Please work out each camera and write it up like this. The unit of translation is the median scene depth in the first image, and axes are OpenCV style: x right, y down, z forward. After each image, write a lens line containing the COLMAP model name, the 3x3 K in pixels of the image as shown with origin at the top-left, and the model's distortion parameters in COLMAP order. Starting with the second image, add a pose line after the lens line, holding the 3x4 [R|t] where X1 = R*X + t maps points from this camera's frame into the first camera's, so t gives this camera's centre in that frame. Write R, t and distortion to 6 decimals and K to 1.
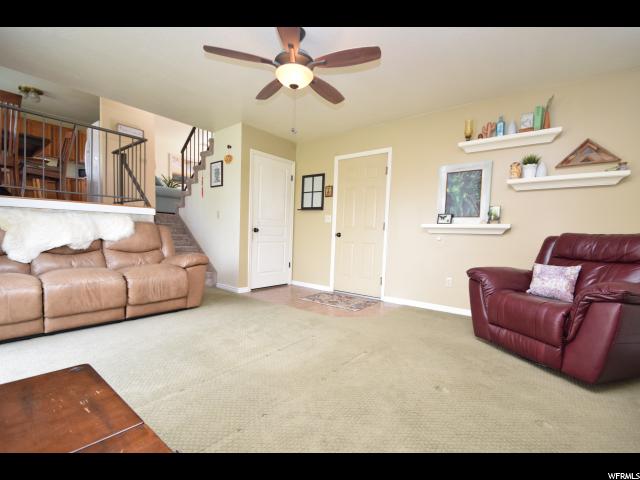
lens RADIAL K [[280.3, 0, 316.4], [0, 280.3, 250.1], [0, 0, 1]] dist [0.000440, -0.001026]
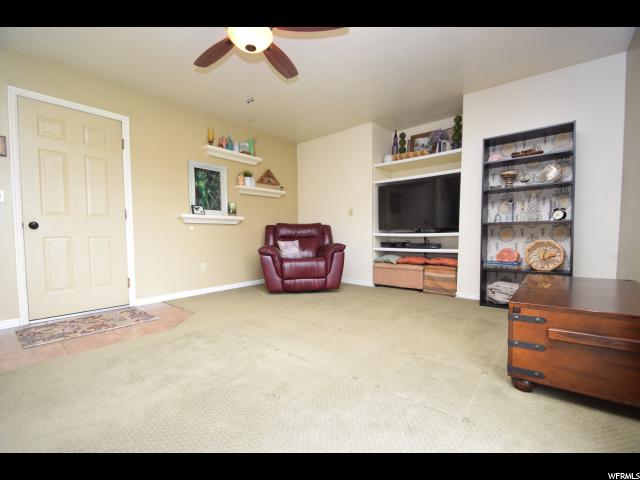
lens RADIAL K [[280.3, 0, 316.4], [0, 280.3, 250.1], [0, 0, 1]] dist [0.000440, -0.001026]
pose [[0.045711, -0.105261, 0.993393, -0.665729], [0.050009, 0.993427, 0.102963, -0.047425], [-0.997702, 0.044972, 0.050675, 0.510917]]
